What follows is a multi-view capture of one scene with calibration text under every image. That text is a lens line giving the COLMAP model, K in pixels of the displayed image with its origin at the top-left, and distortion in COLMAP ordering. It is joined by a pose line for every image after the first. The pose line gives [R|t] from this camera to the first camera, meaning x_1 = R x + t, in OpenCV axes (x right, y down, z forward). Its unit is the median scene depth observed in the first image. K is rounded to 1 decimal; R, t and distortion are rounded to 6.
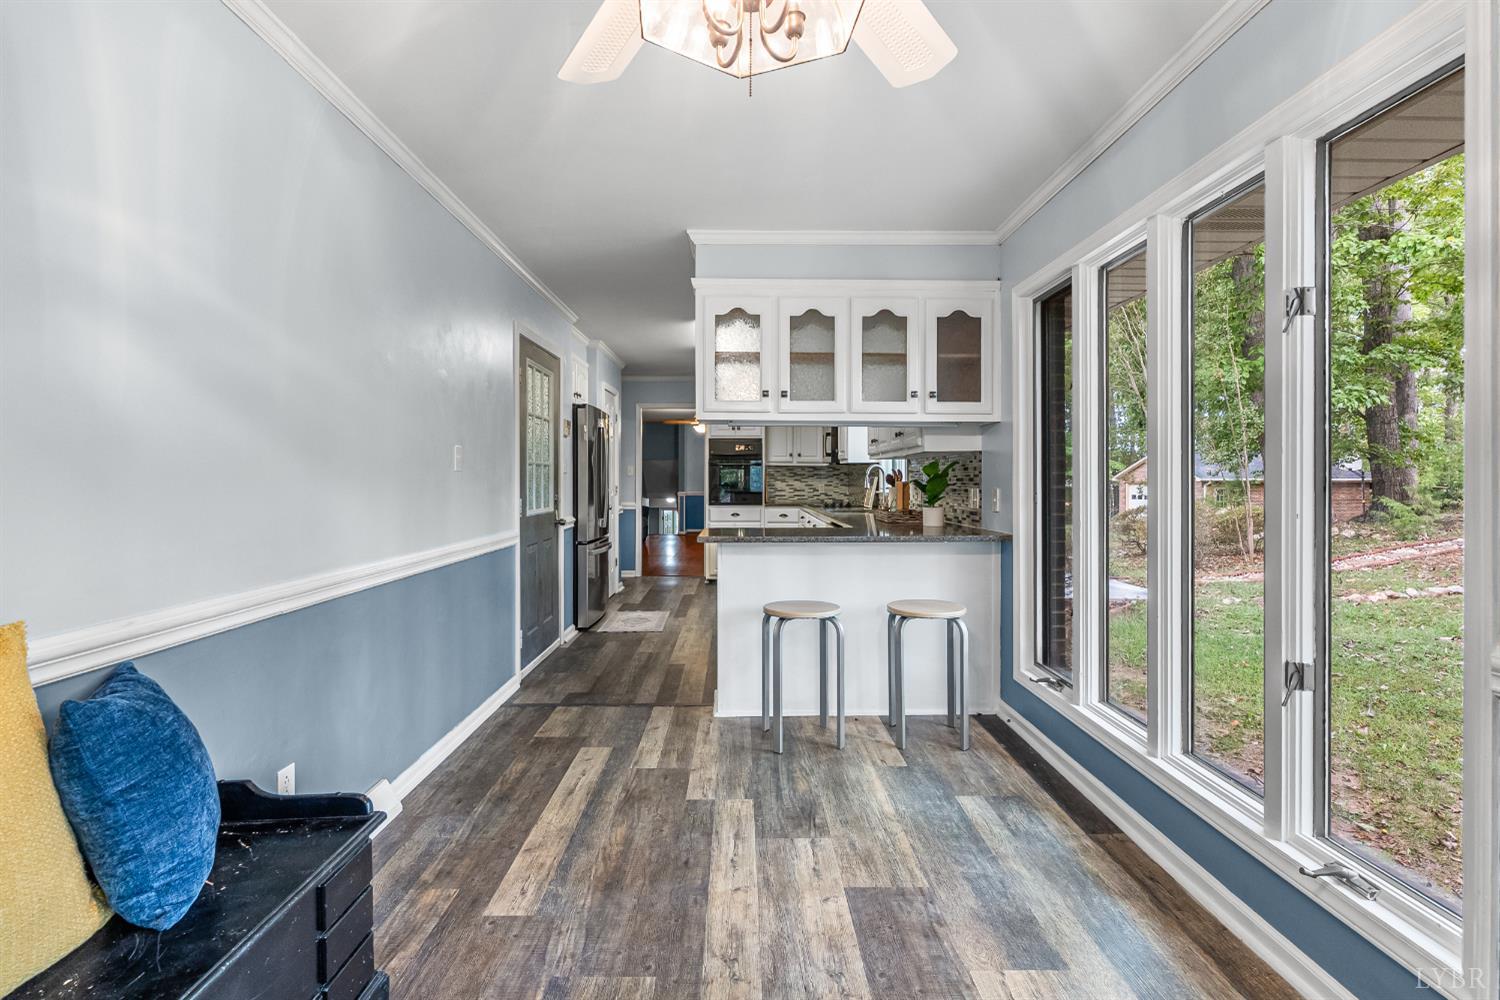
lens RADIAL K [[708.7, 0, 751.8], [0, 708.7, 489.7], [0, 0, 1]] dist [0.000030, -0.000743]
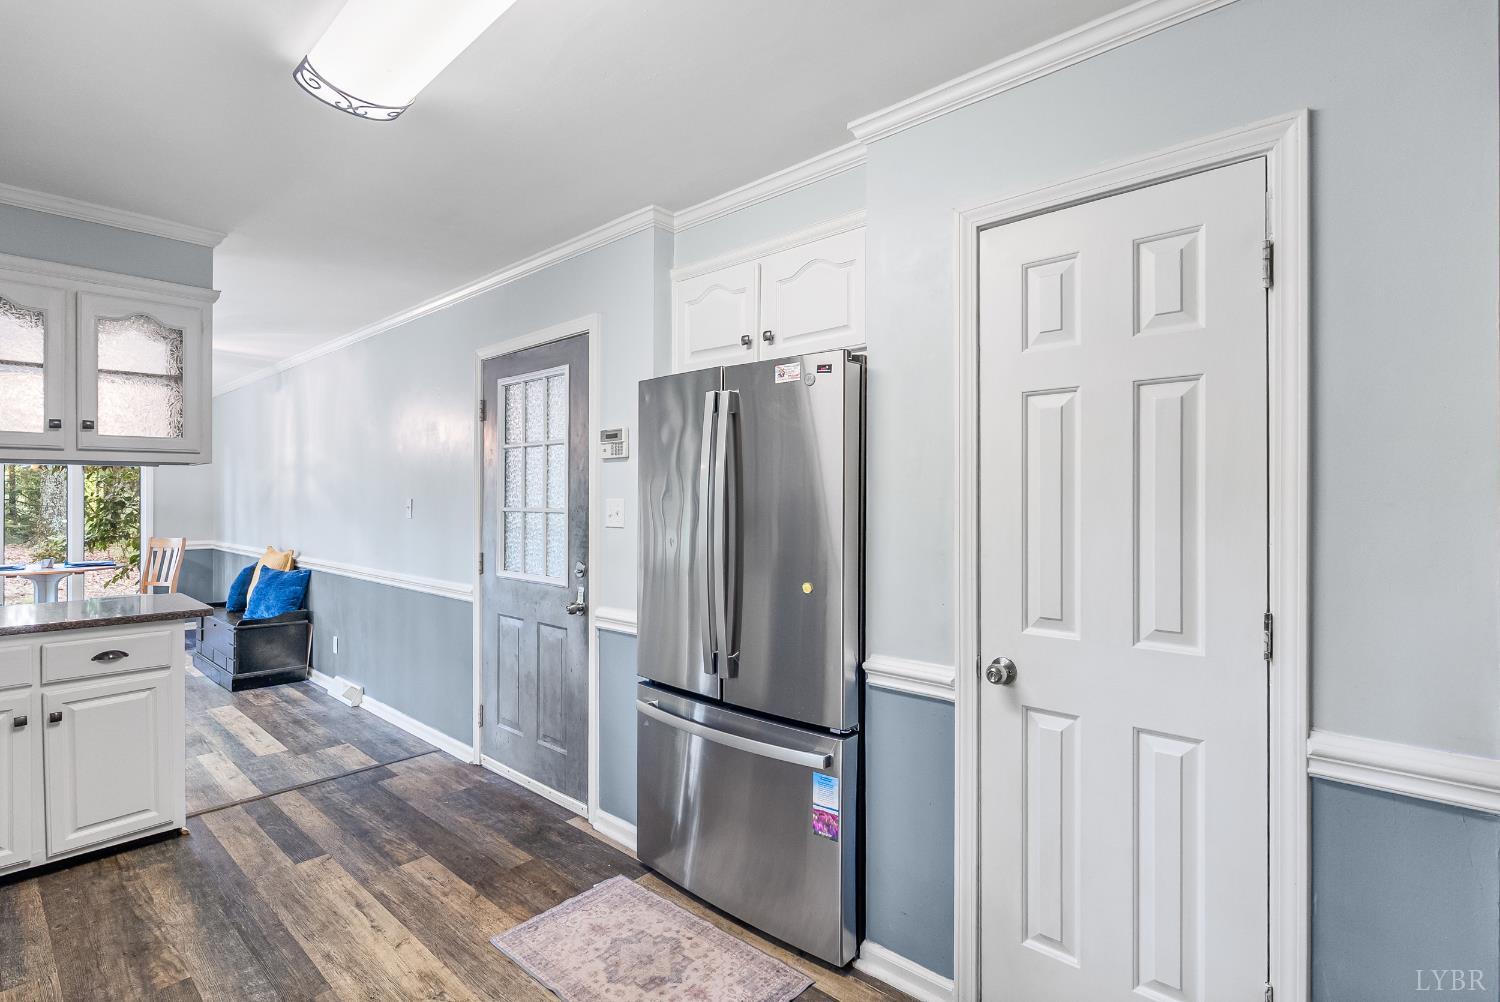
lens RADIAL K [[708.7, 0, 748.9], [0, 708.7, 501.9], [0, 0, 1]] dist [0.000030, -0.000743]
pose [[-0.684432, 0.001318, -0.729075, 0.102700], [-0.009781, 0.999892, 0.010990, -0.079956], [0.729011, 0.014653, -0.684345, 2.367420]]
